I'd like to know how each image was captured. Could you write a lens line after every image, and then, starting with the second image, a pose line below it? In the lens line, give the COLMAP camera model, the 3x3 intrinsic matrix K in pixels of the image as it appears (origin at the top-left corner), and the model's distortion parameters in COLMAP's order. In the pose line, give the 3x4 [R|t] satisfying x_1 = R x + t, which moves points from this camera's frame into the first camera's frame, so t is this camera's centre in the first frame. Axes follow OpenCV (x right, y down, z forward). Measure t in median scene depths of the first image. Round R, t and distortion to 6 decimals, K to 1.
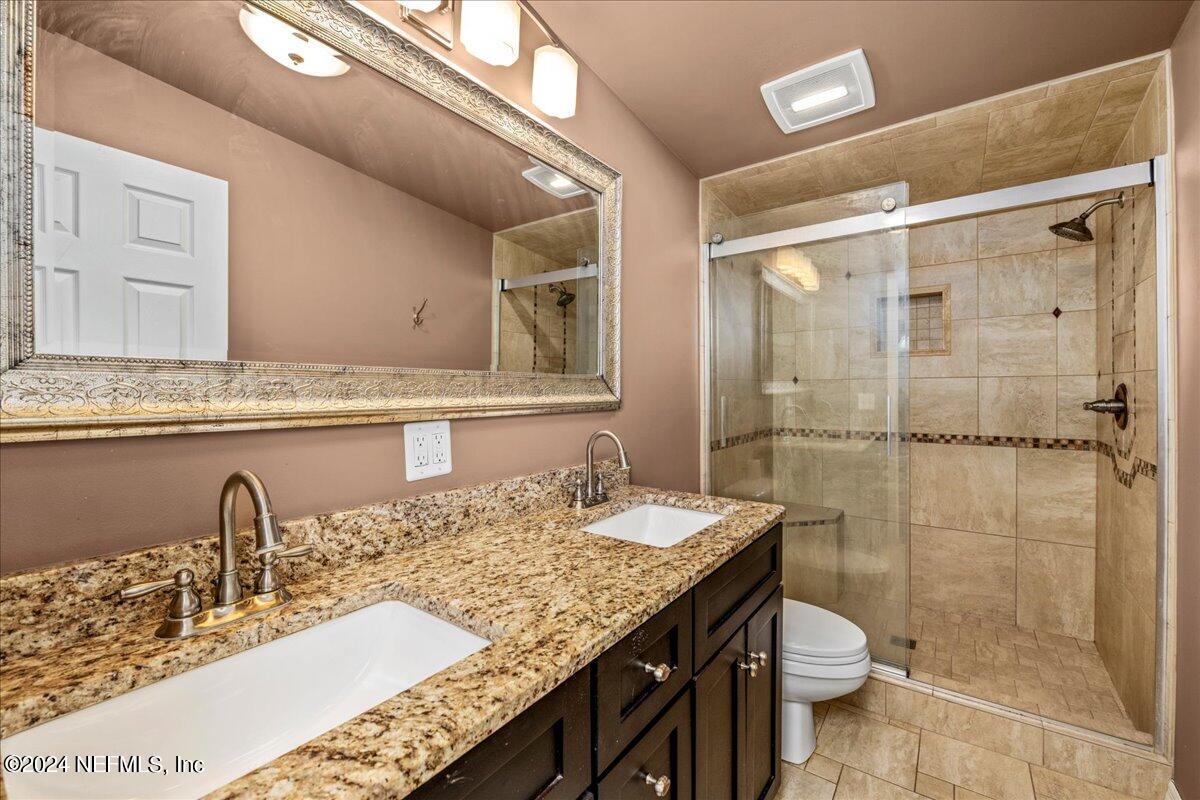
lens RADIAL K [[479.9, 0, 604.9], [0, 479.9, 394.0], [0, 0, 1]] dist [-0.007431, -0.000491]
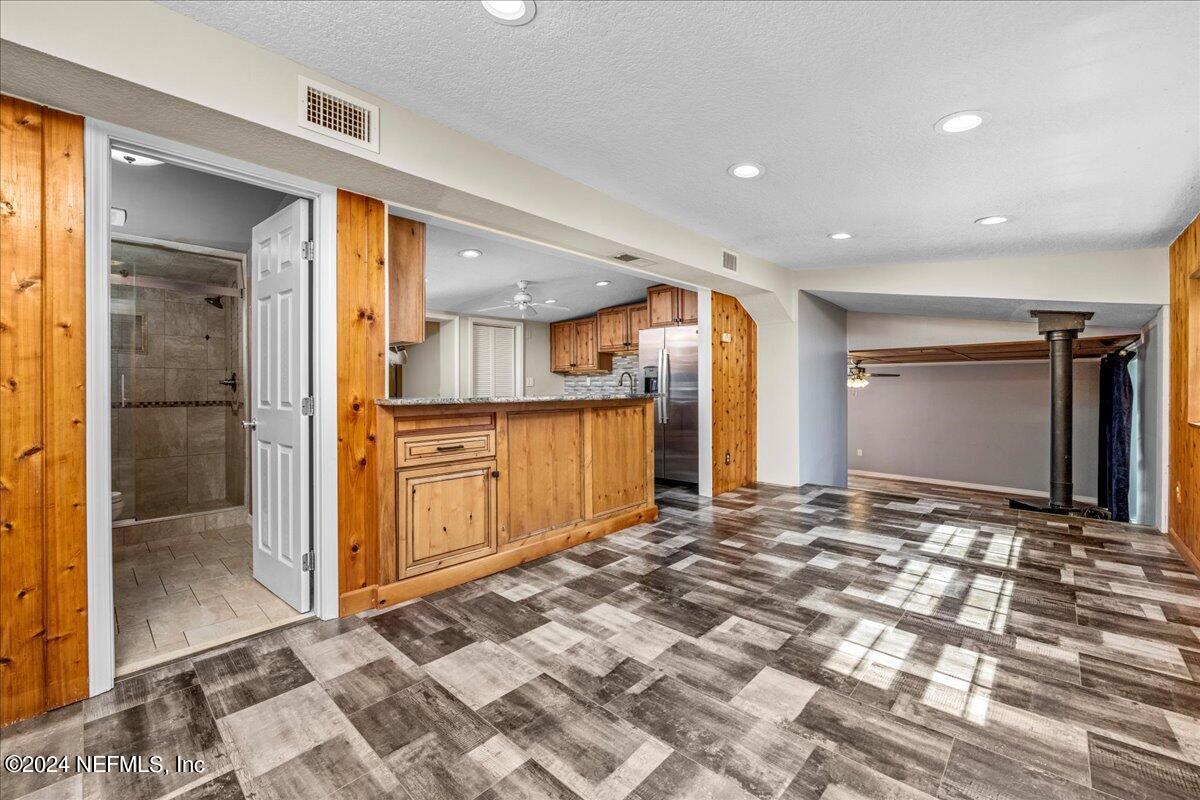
lens RADIAL K [[479.9, 0, 604.6], [0, 479.9, 392.9], [0, 0, 1]] dist [-0.007431, -0.000491]
pose [[0.110976, -0.001872, 0.993821, -0.808577], [0.004421, 0.999989, 0.001390, 0.062285], [-0.993813, 0.004239, 0.110983, -0.829010]]
